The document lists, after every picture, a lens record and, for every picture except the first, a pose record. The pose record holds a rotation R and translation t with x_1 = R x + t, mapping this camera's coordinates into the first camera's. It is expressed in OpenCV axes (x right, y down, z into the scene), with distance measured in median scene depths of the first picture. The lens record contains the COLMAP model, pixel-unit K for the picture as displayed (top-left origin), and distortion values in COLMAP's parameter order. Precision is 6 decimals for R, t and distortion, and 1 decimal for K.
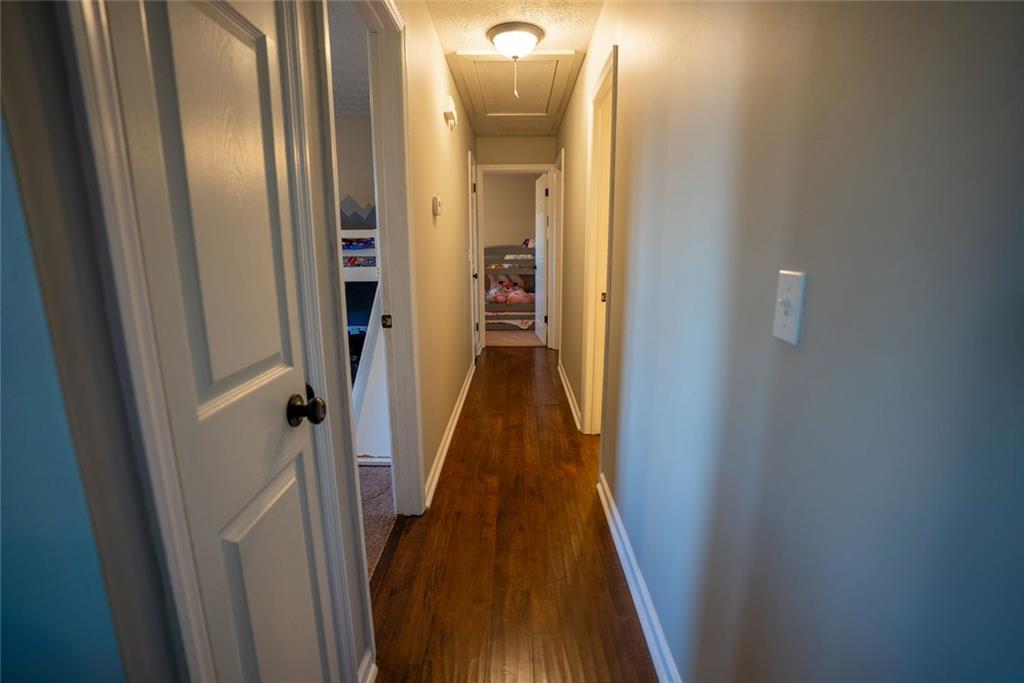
lens RADIAL K [[476.1, 0, 511.8], [0, 476.1, 345.9], [0, 0, 1]] dist [-0.068447, 0.026004]
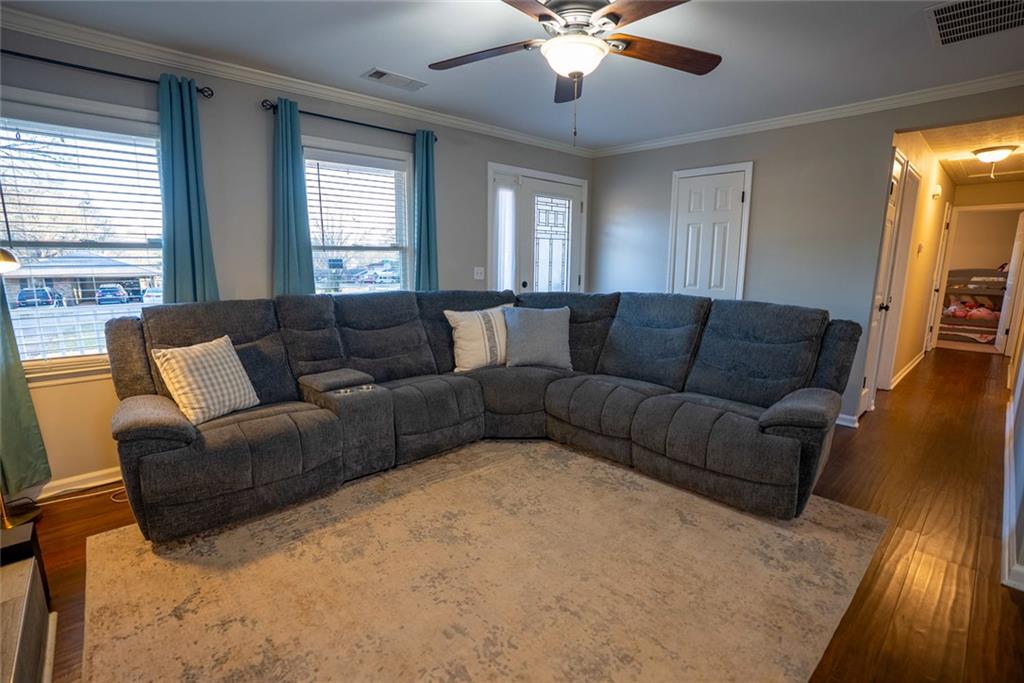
lens RADIAL K [[476.1, 0, 511.8], [0, 476.1, 345.9], [0, 0, 1]] dist [-0.068447, 0.026004]
pose [[0.685879, 0.139042, -0.714309, 0.033852], [-0.163424, 0.985935, 0.034995, 0.120318], [0.709128, 0.092733, 0.698955, -0.565524]]
